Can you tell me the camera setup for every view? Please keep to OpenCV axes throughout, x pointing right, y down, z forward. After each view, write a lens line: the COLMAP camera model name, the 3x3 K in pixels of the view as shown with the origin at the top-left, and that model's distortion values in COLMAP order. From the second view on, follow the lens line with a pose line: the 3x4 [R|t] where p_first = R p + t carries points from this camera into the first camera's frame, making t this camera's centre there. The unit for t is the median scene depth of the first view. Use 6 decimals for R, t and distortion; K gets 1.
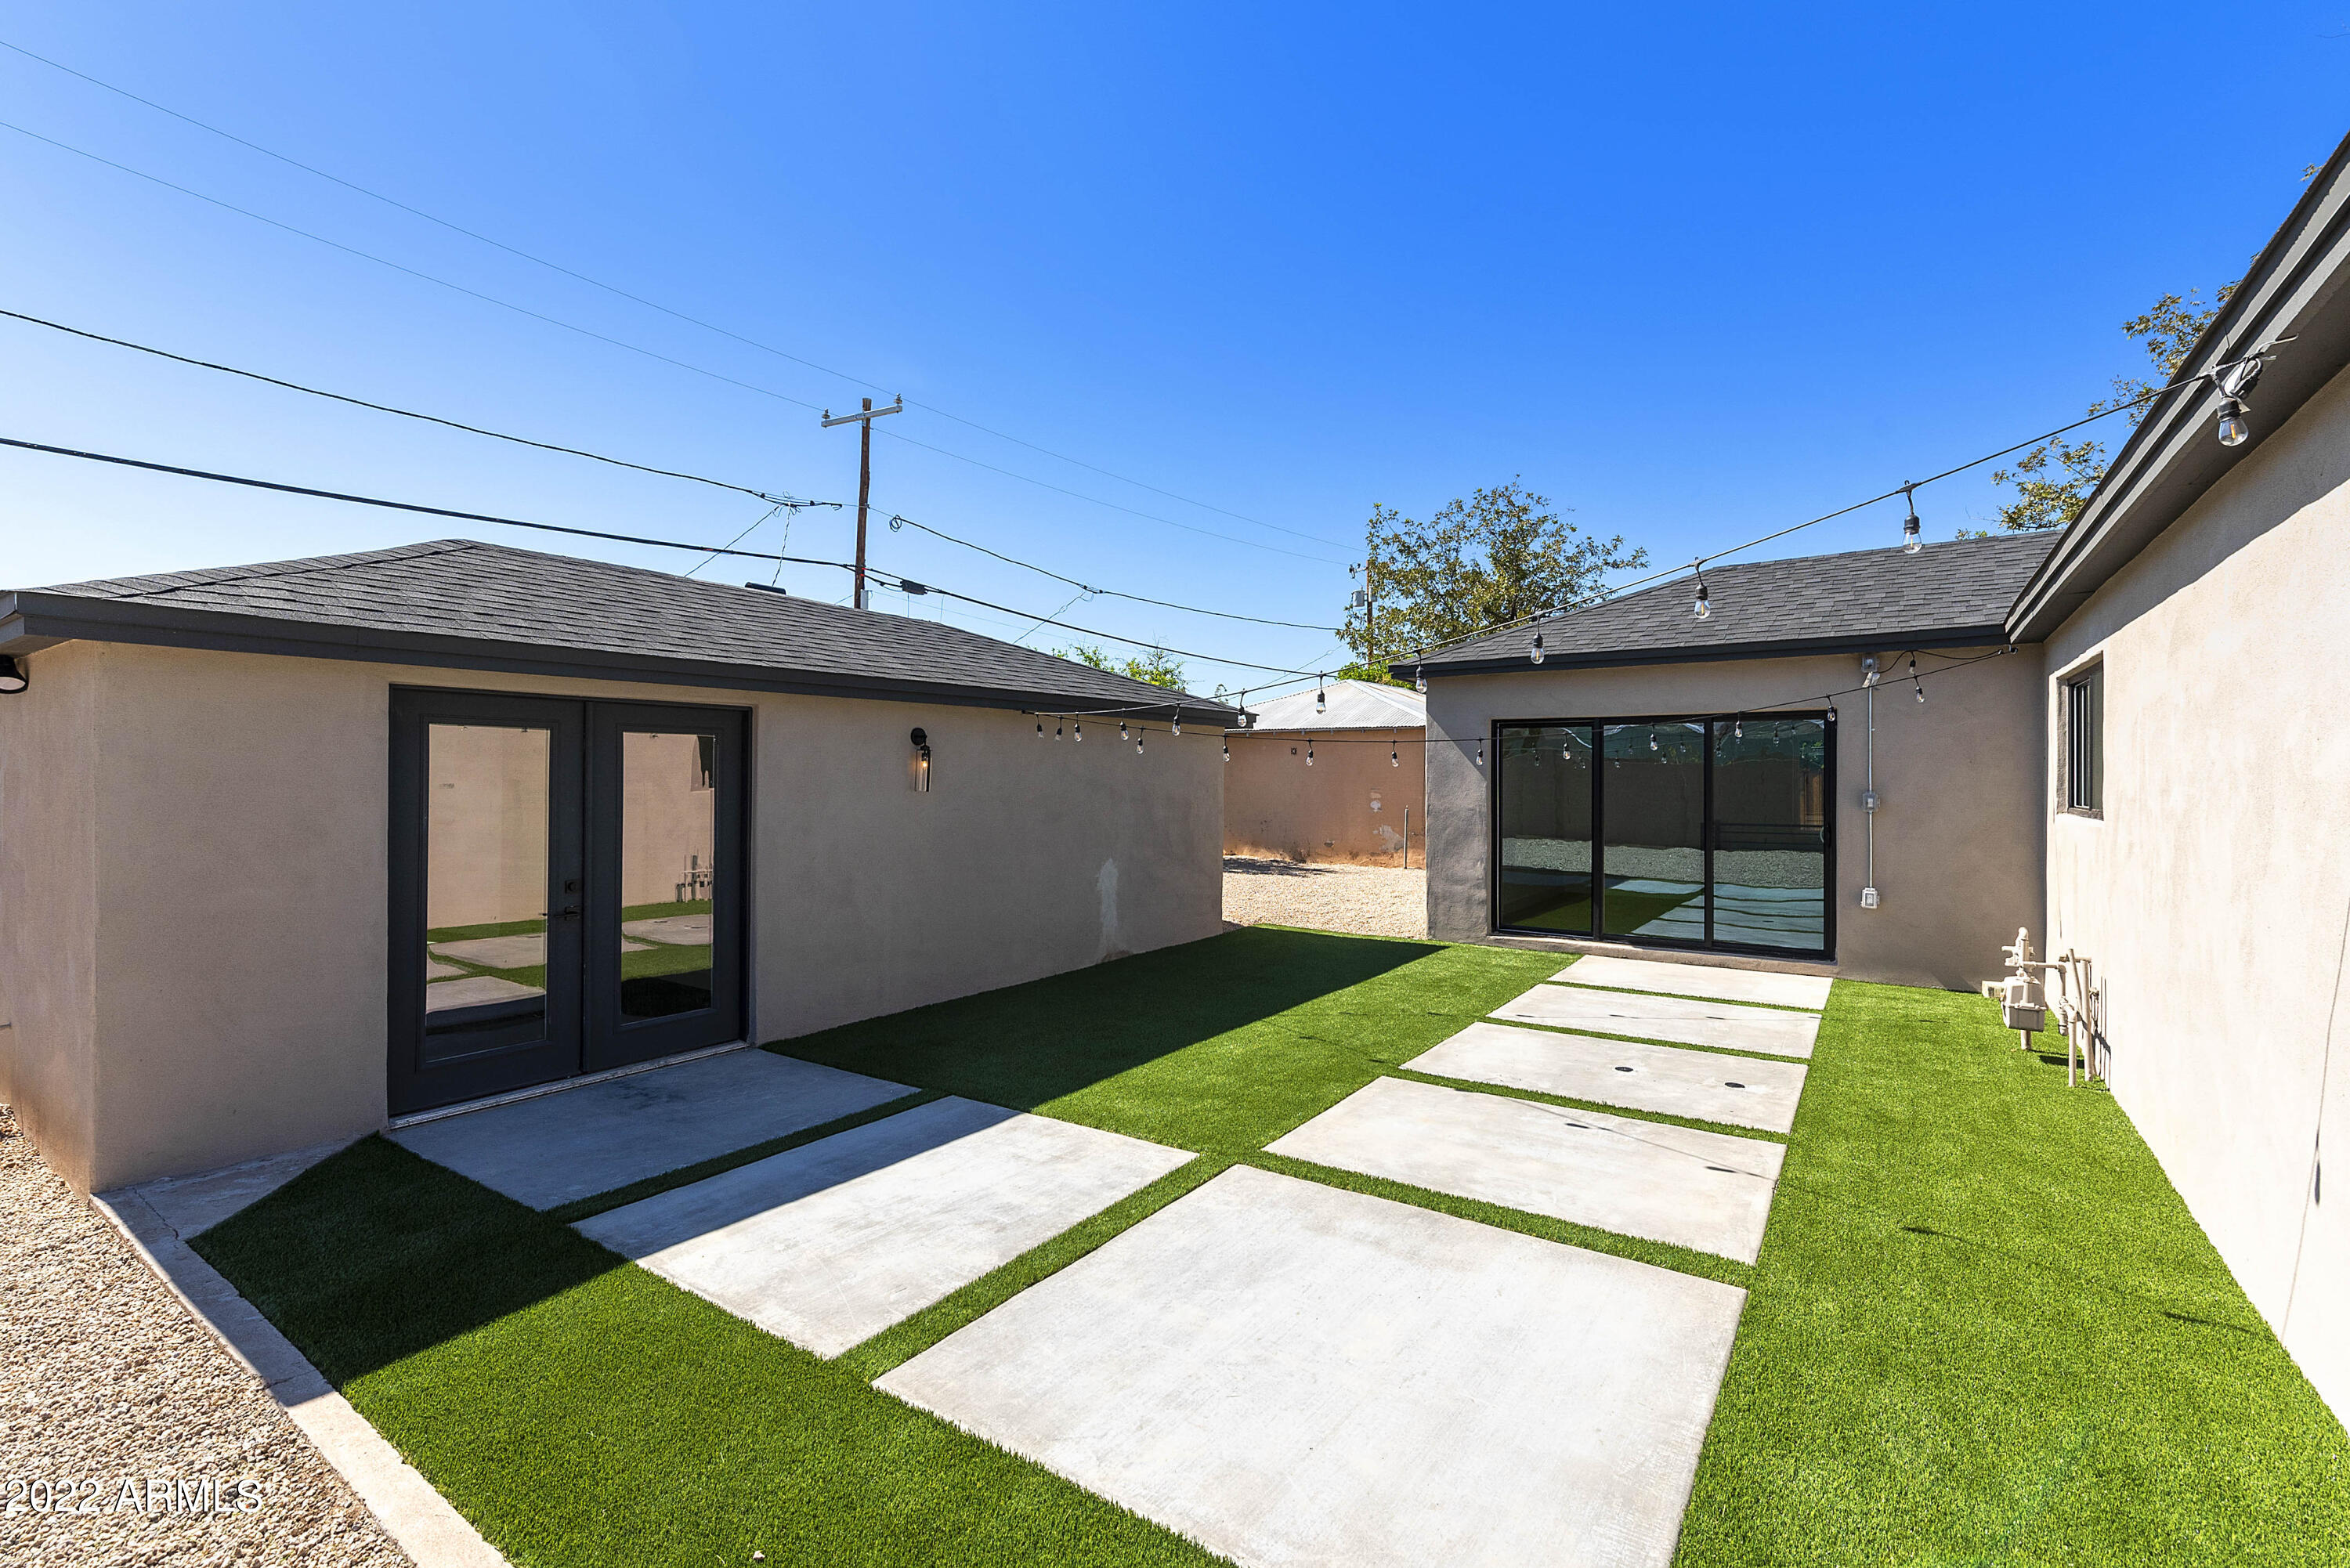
lens RADIAL K [[1026.0, 0, 1185.2], [0, 1026.0, 783.2], [0, 0, 1]] dist [0.004418, 0.000472]
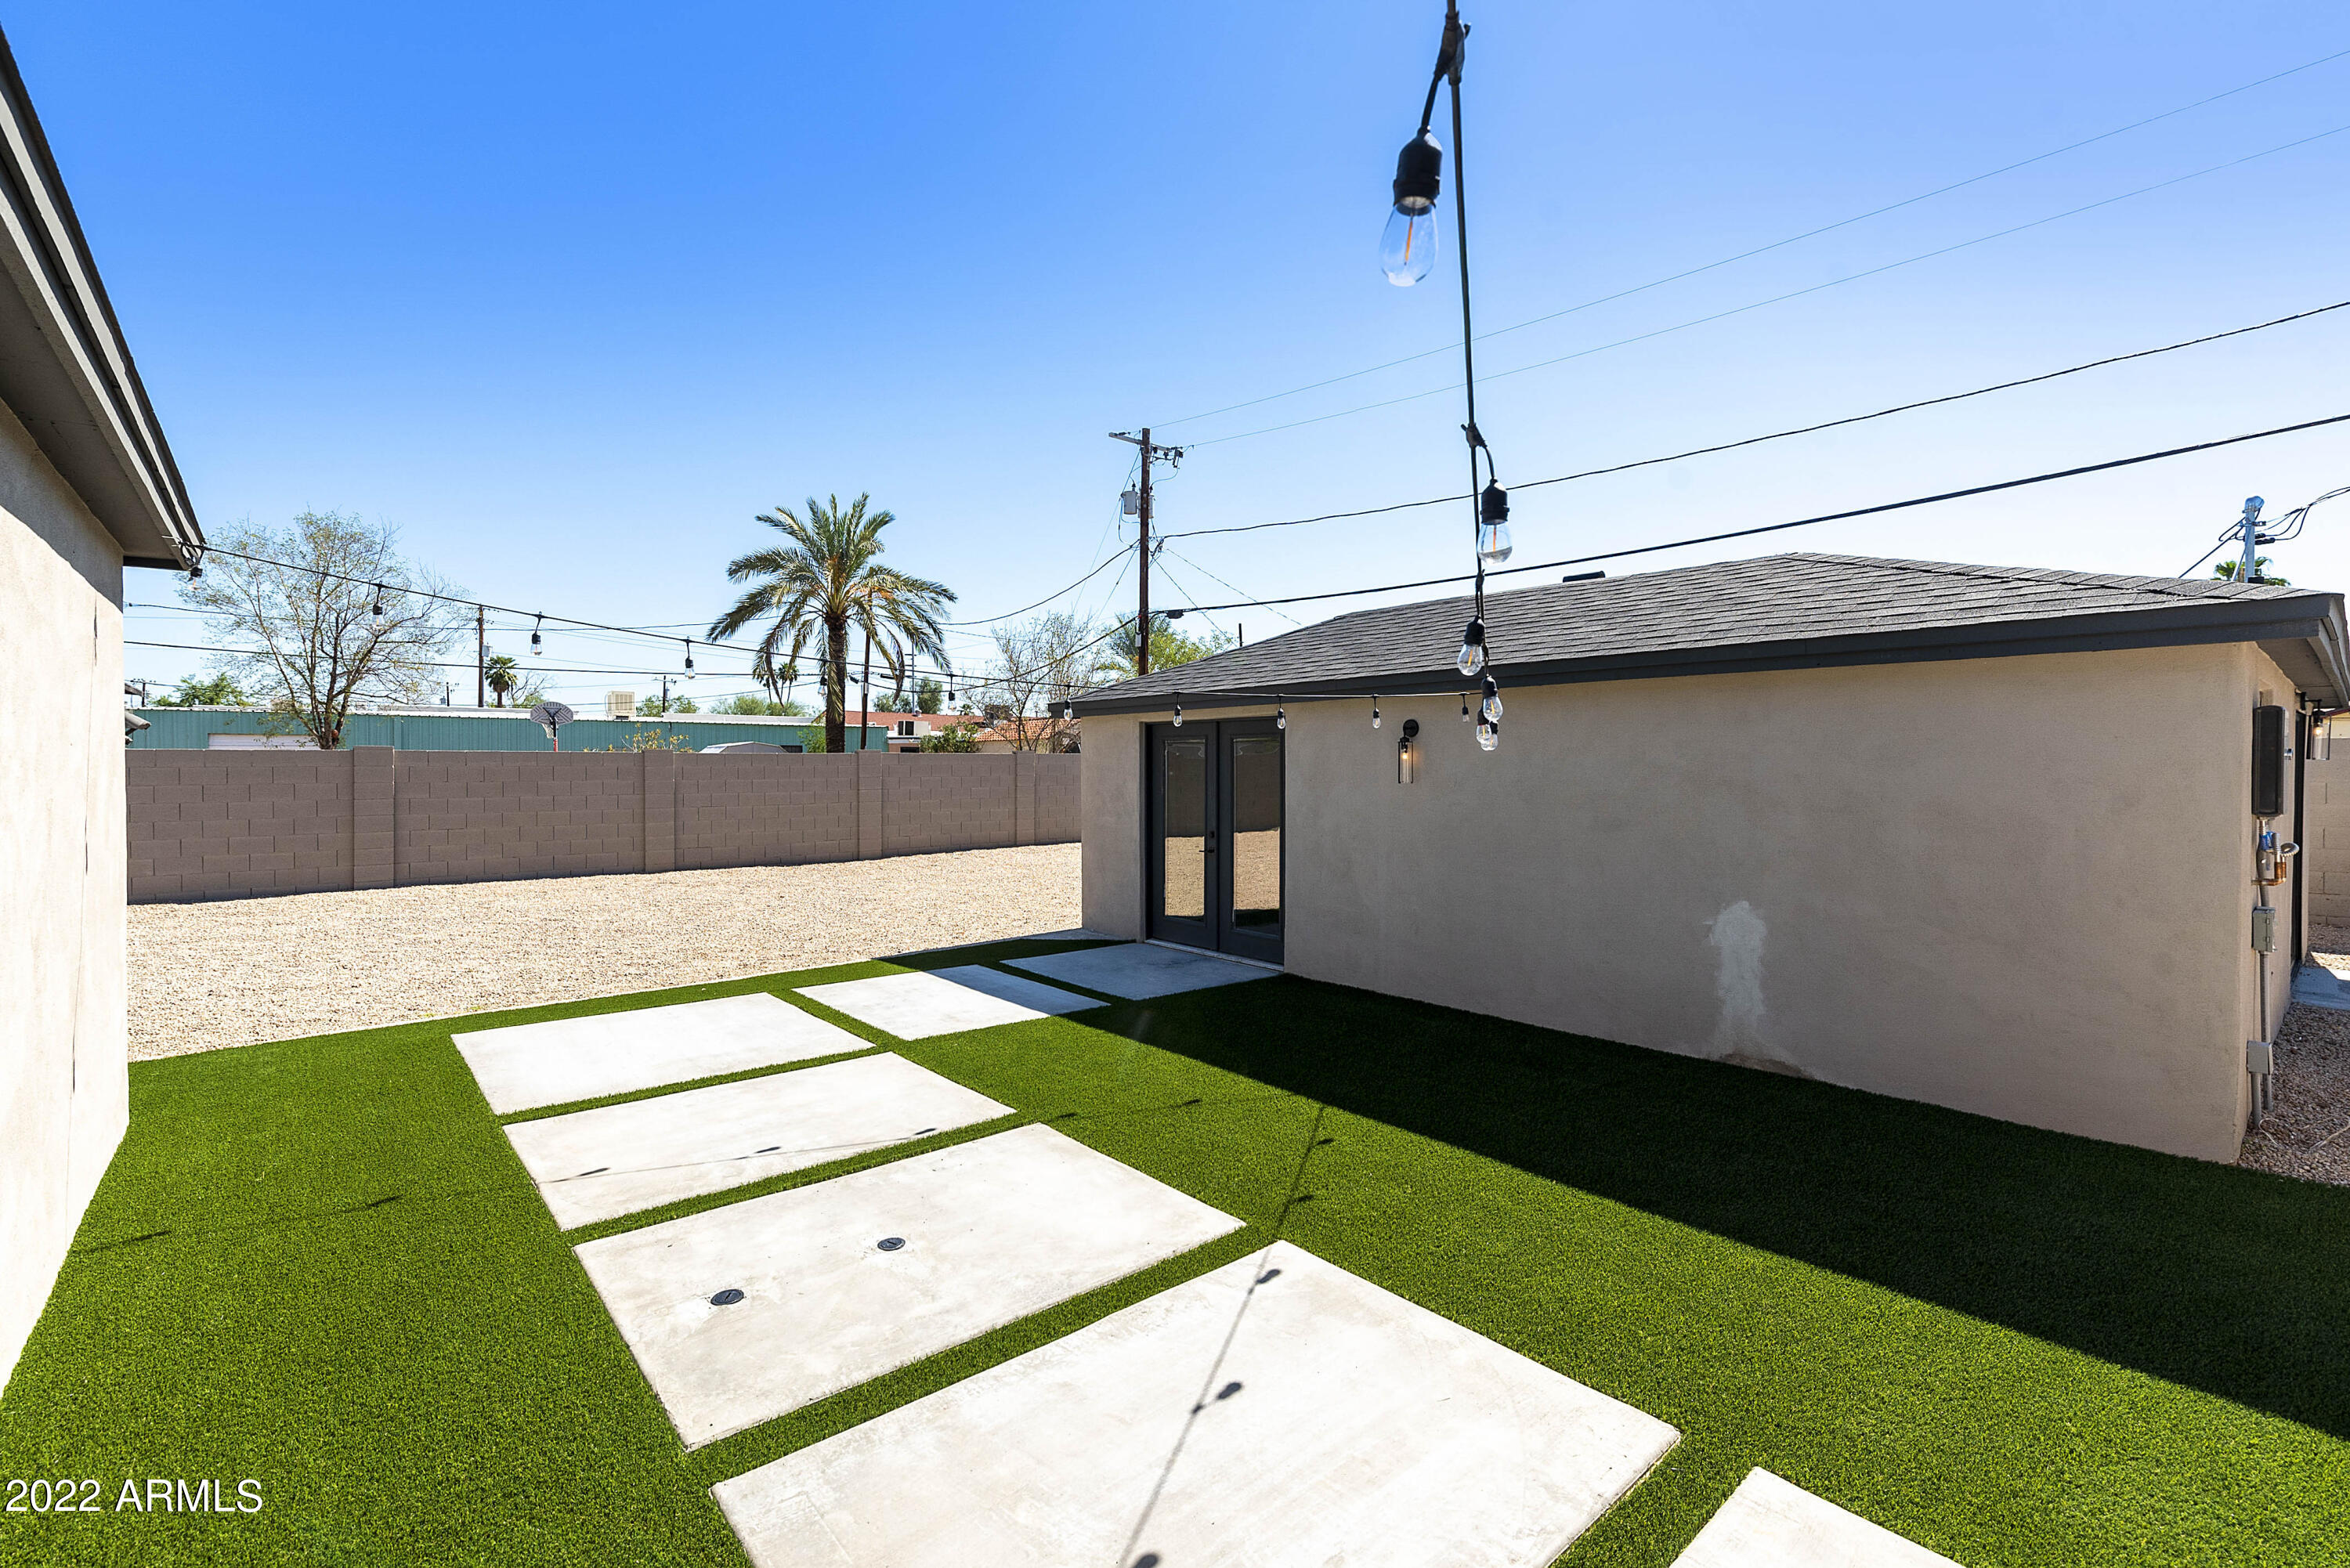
lens RADIAL K [[1026.0, 0, 1177.2], [0, 1026.0, 773.4], [0, 0, 1]] dist [0.004418, 0.000472]
pose [[-0.258871, 0.007864, -0.965880, 1.090982], [-0.004381, 0.999947, 0.009315, -0.014312], [0.965902, 0.006643, -0.258823, 1.474926]]
